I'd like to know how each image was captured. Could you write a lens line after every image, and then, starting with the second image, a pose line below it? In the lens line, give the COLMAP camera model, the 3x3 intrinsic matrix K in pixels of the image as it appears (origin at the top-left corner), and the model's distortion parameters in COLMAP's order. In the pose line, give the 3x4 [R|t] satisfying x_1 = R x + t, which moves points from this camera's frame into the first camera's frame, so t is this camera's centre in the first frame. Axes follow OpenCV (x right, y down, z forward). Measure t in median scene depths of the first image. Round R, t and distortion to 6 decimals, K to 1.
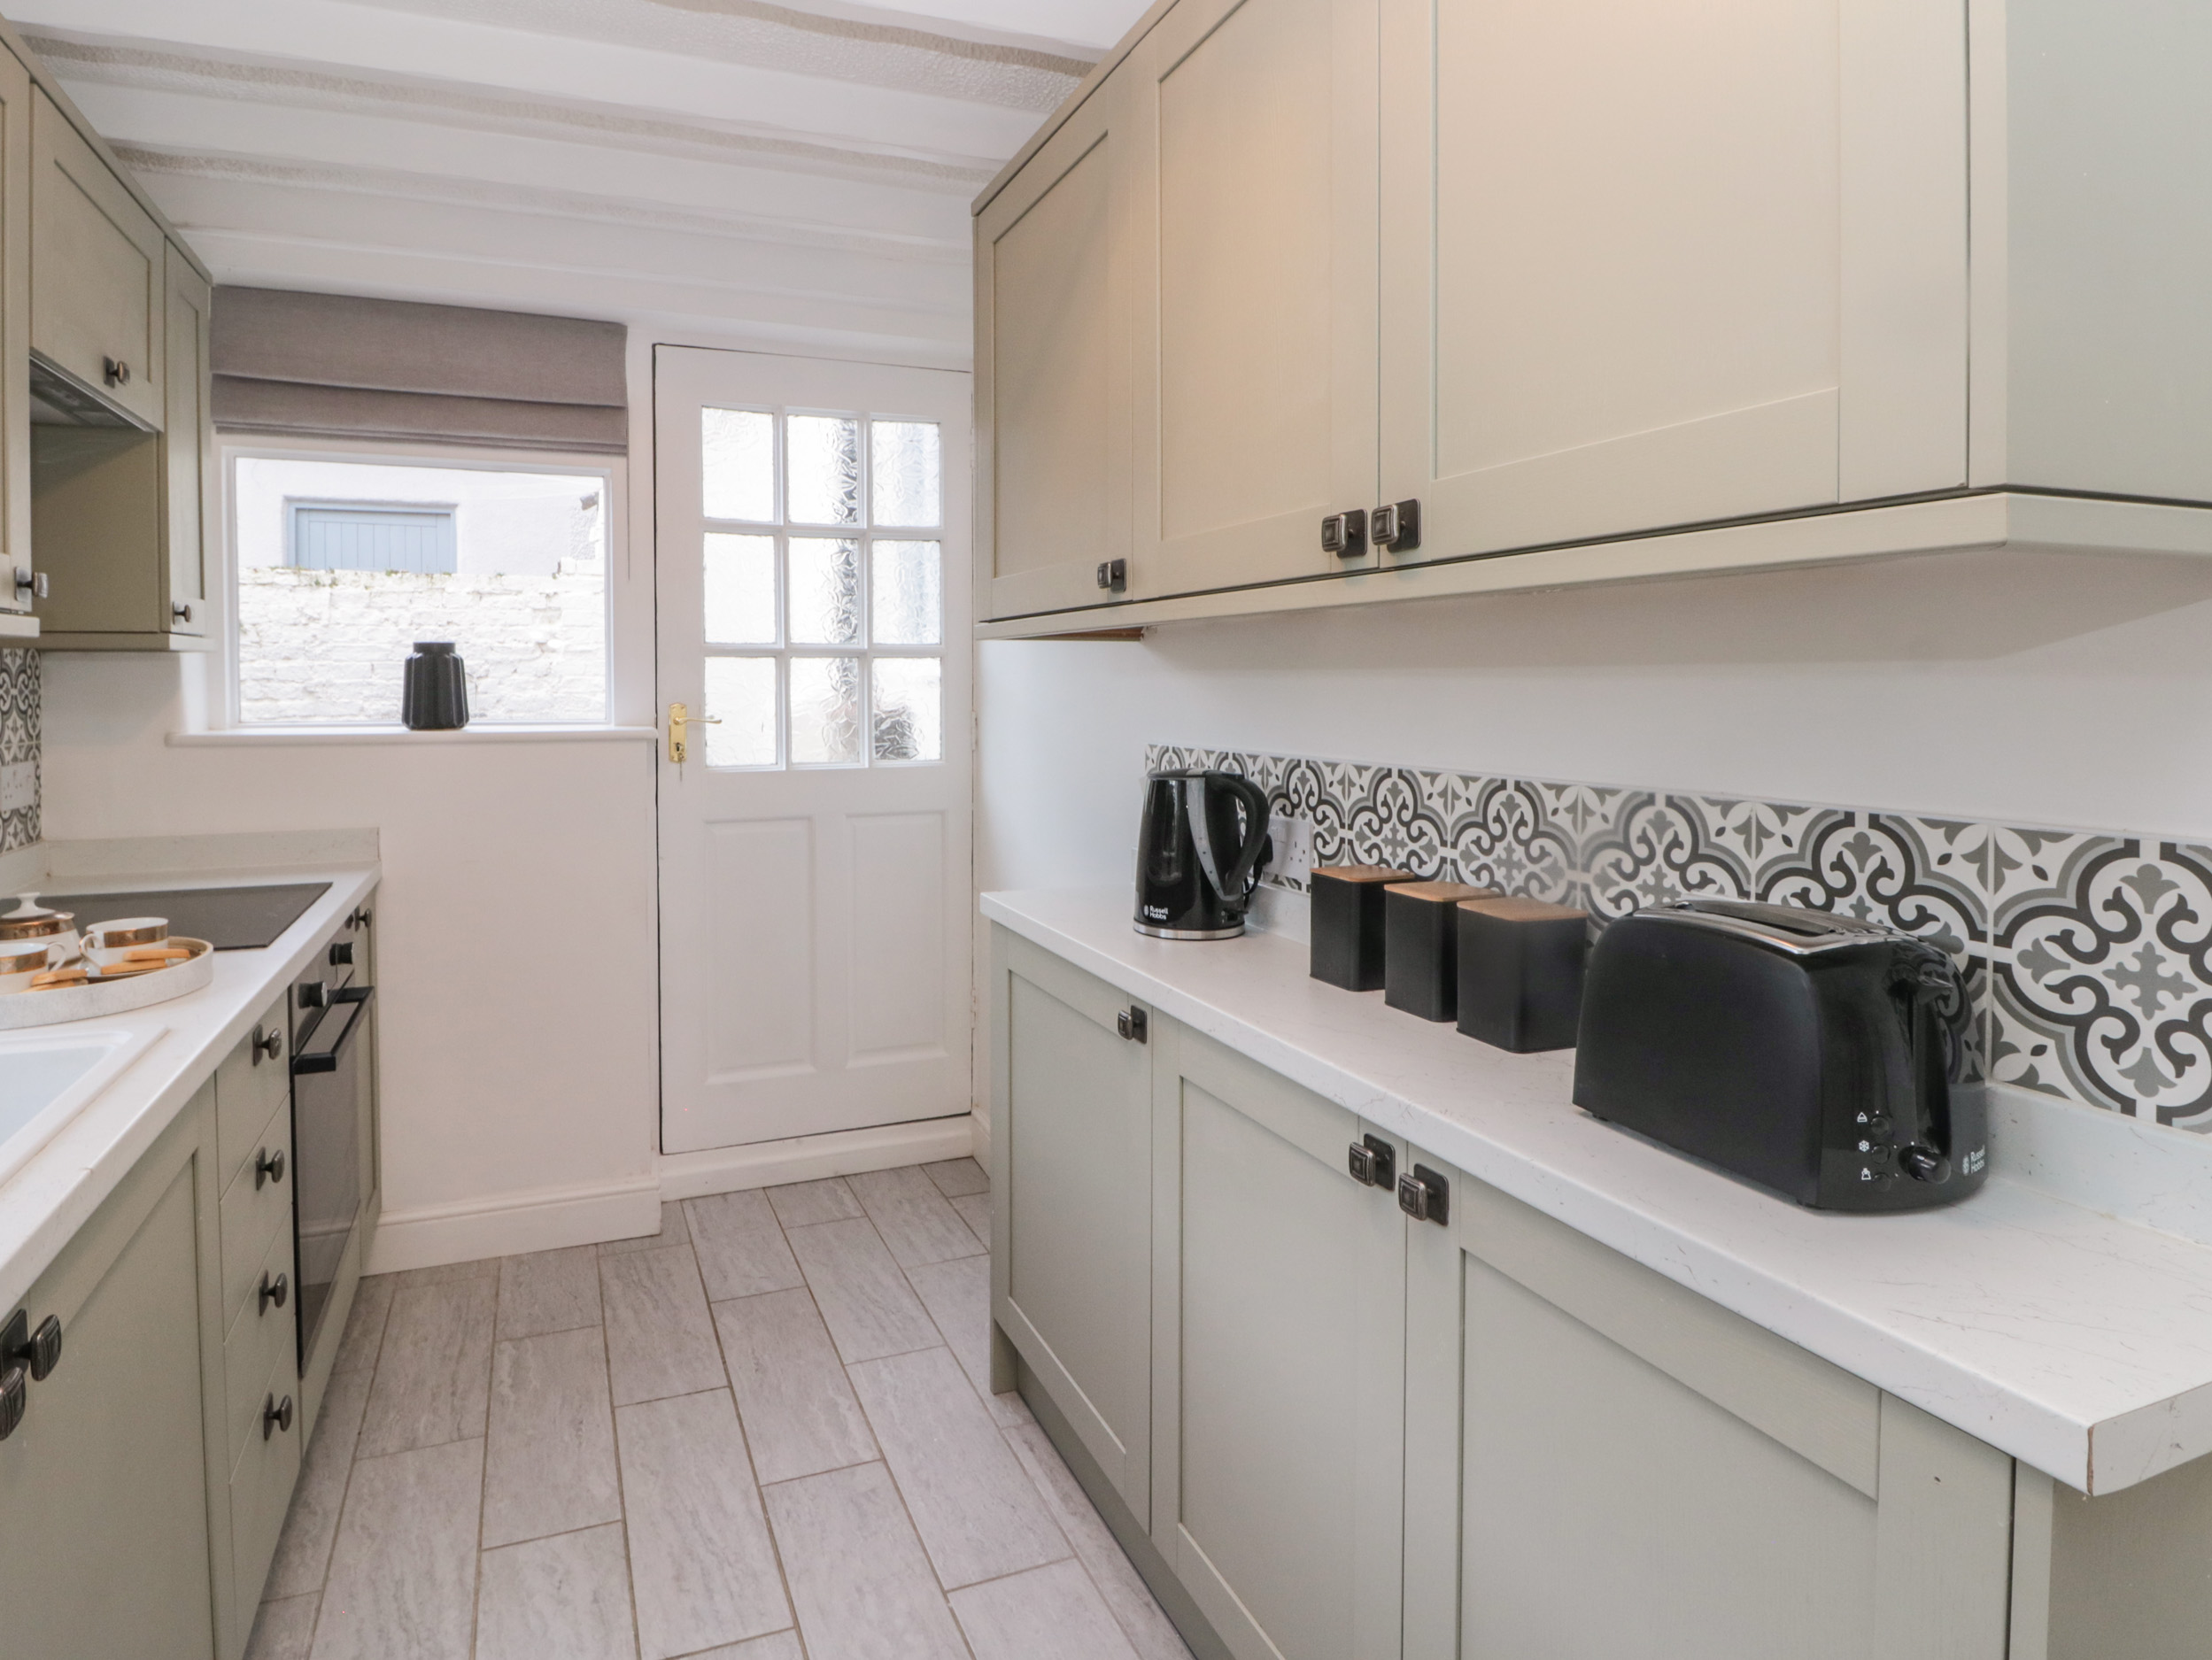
lens RADIAL K [[1235.9, 0, 1029.9], [0, 1235.9, 709.1], [0, 0, 1]] dist [0.026784, -0.032559]
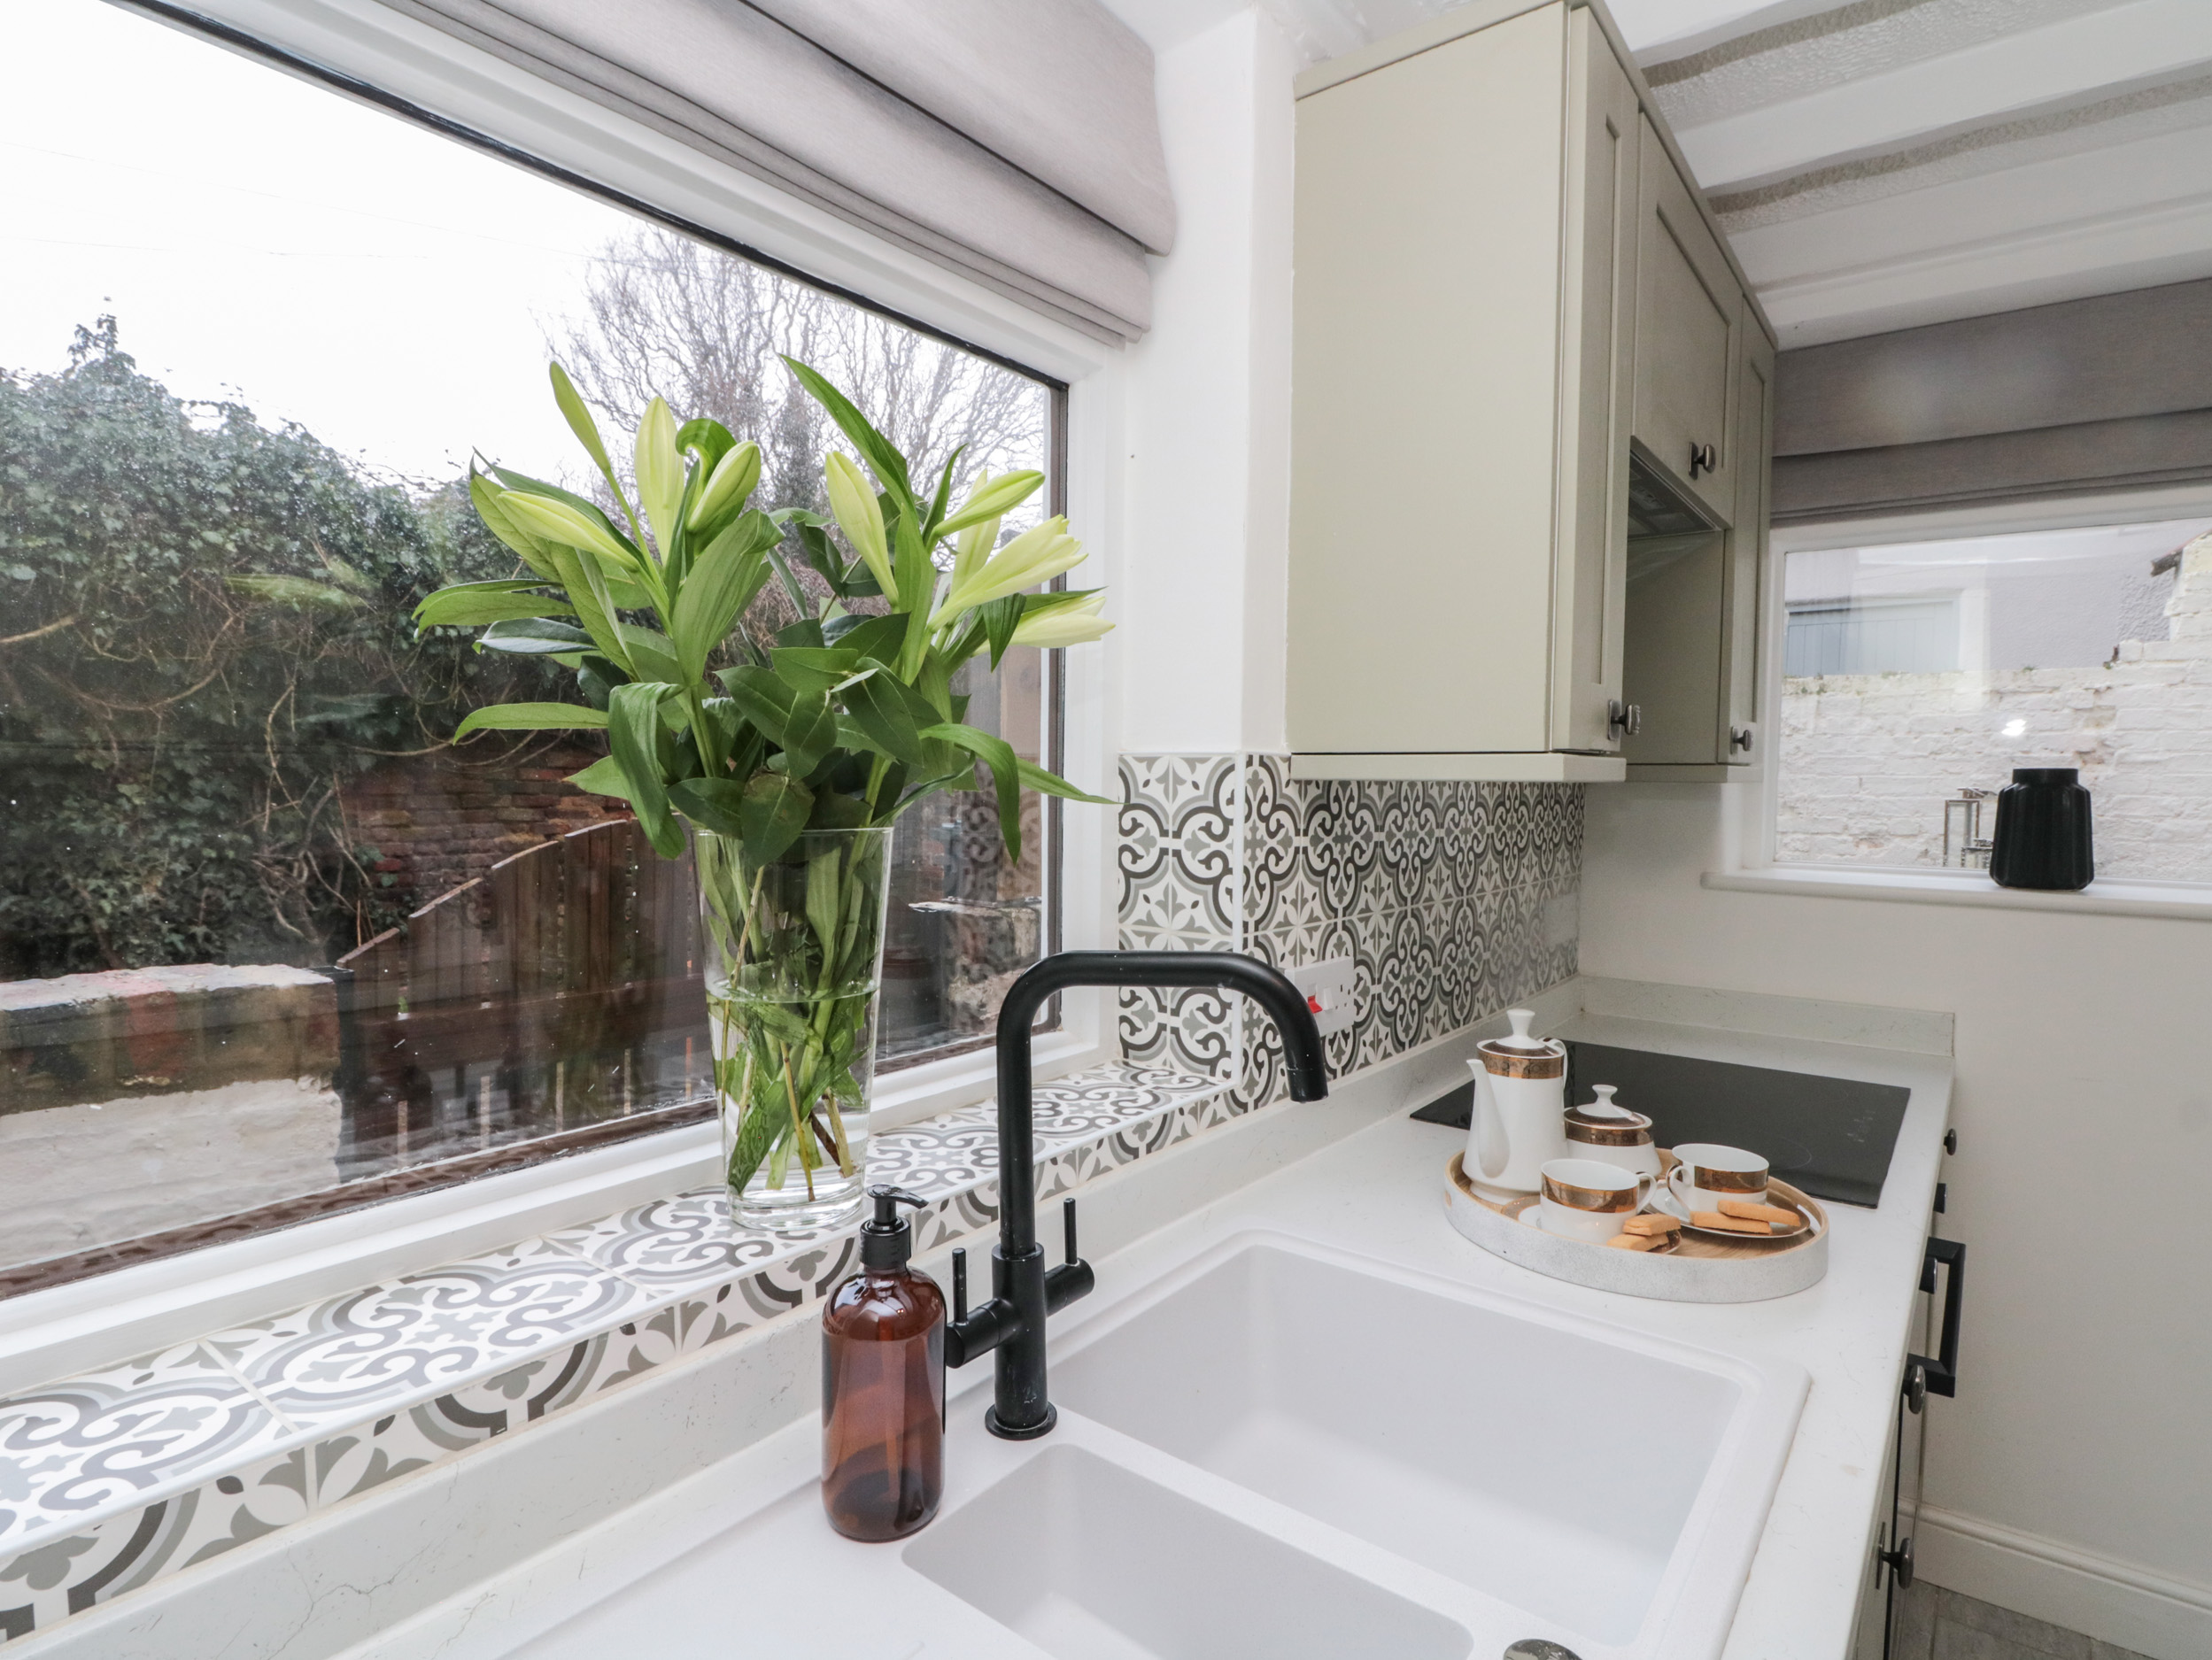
lens RADIAL K [[1184.8, 0, 1123.8], [0, 1184.8, 831.4], [0, 0, 1]] dist [0.030855, -0.024362]
pose [[0.541359, 0.048550, -0.839389, -0.212590], [-0.031601, 0.998801, 0.037389, -0.030673], [0.840198, 0.006285, 0.542244, 0.193049]]
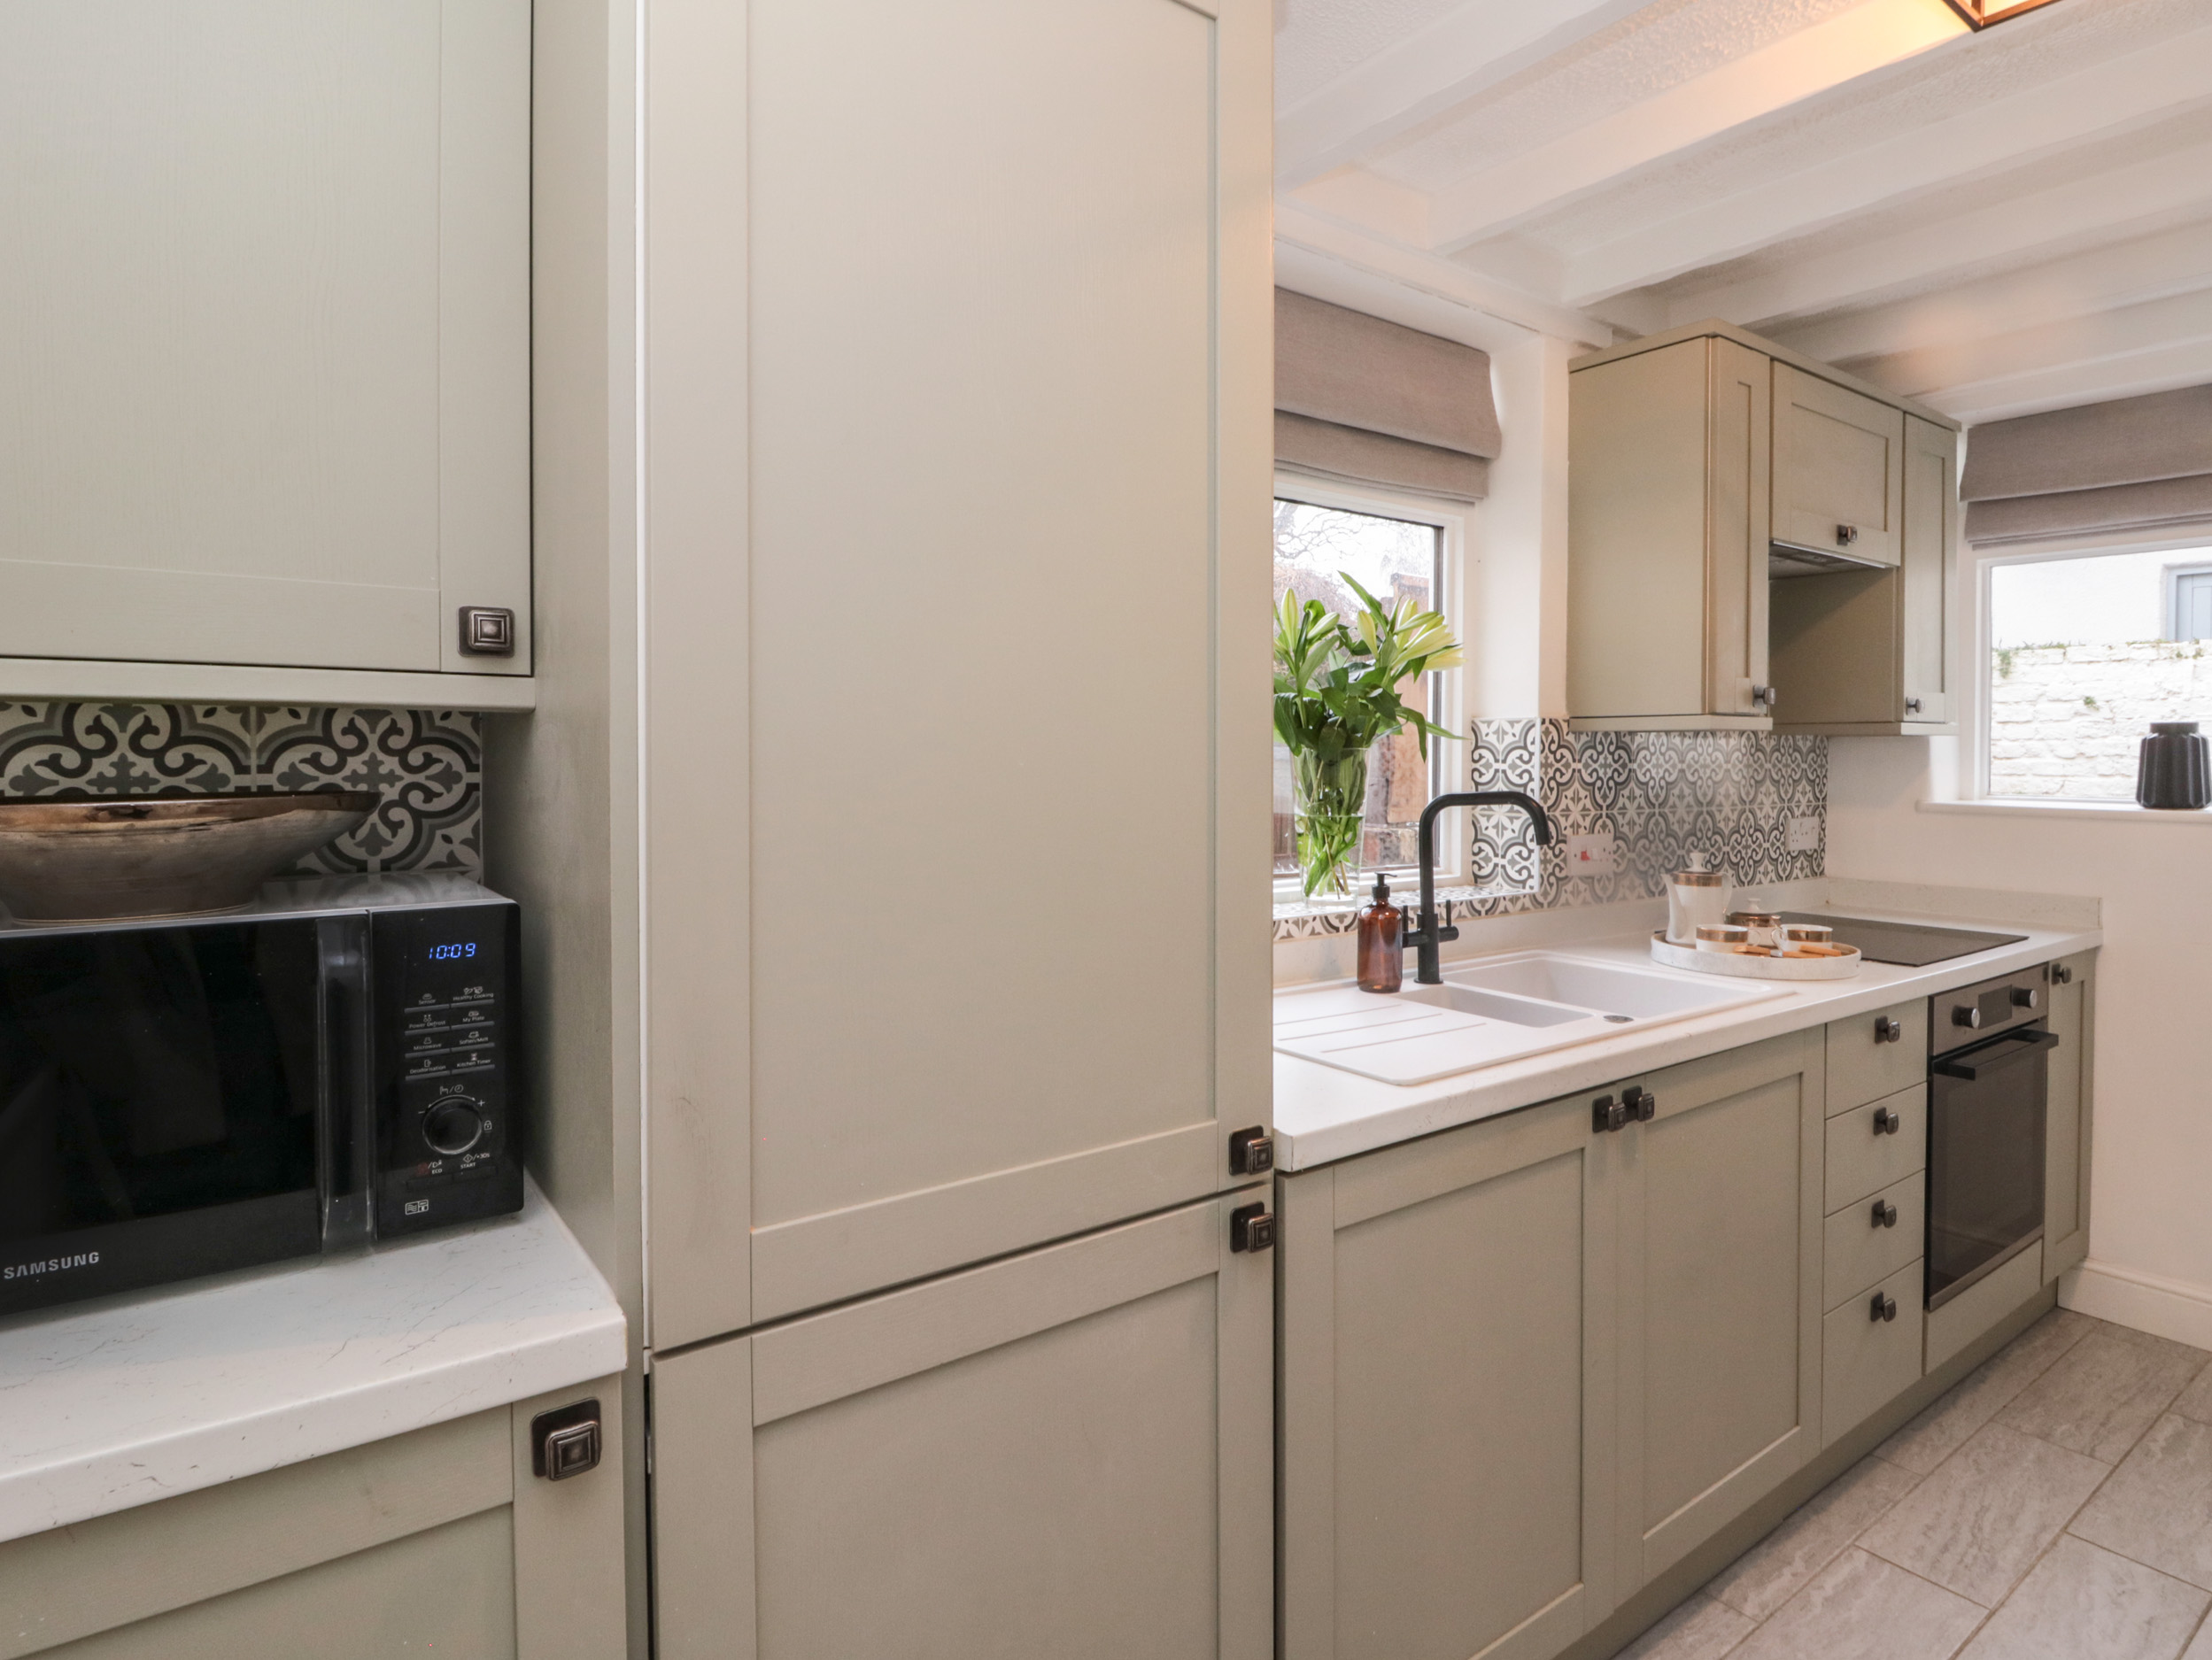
lens RADIAL K [[1244.4, 0, 1084.9], [0, 1244.4, 772.1], [0, 0, 1]] dist [0.033146, -0.042842]
pose [[0.257358, 0.019767, -0.966114, 0.318963], [-0.027093, 0.999545, 0.013233, -0.003447], [0.965936, 0.022769, 0.257776, -0.134593]]
